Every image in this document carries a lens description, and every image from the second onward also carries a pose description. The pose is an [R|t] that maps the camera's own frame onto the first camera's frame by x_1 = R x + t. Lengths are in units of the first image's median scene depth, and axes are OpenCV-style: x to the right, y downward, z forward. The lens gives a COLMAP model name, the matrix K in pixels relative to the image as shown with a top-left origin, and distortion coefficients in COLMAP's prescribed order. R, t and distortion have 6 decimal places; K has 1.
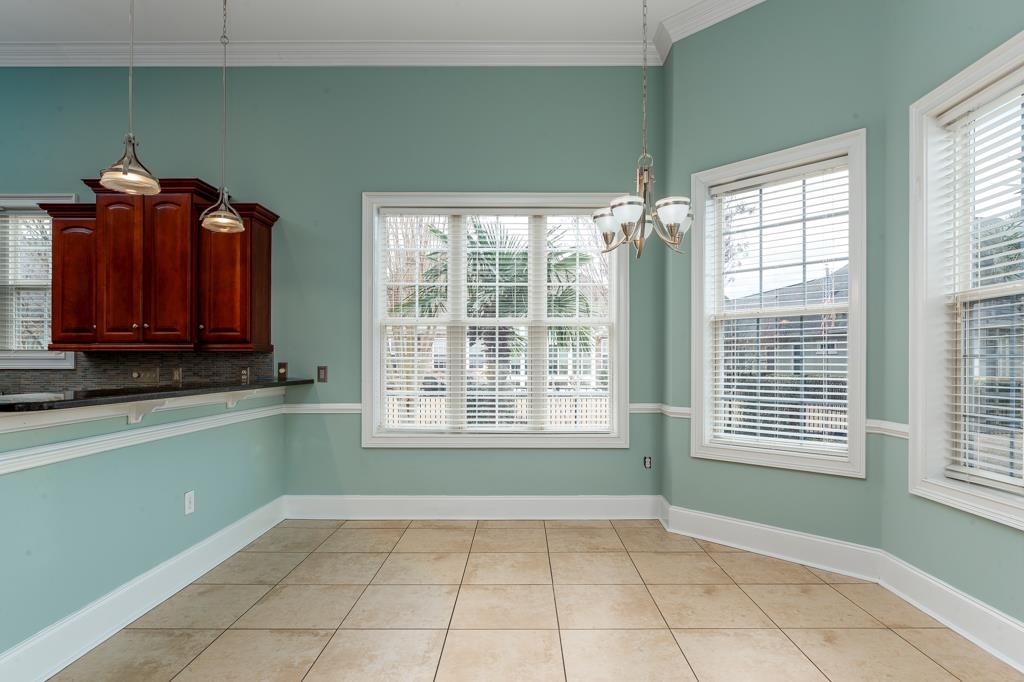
lens RADIAL K [[531.8, 0, 512.0], [0, 531.8, 341.0], [0, 0, 1]] dist [-0.006195, 0.000510]
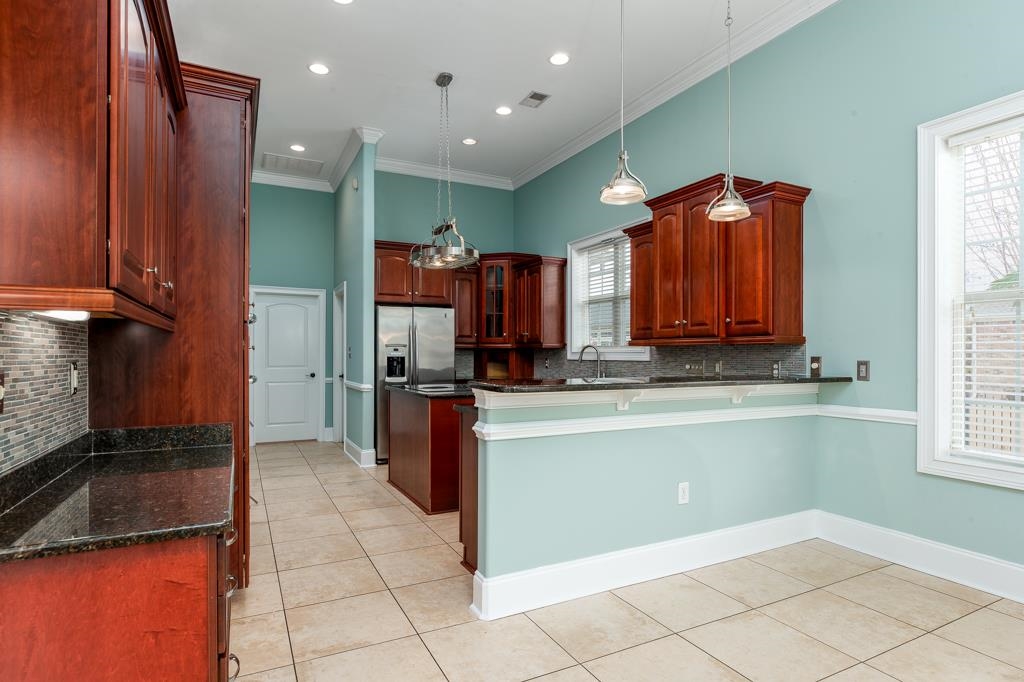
lens RADIAL K [[531.8, 0, 512.0], [0, 531.8, 341.0], [0, 0, 1]] dist [-0.006195, 0.000510]
pose [[0.479696, -0.020918, -0.877185, 0.092465], [0.031089, 0.999493, -0.006834, 0.006706], [0.876884, -0.023992, 0.480104, 0.156156]]
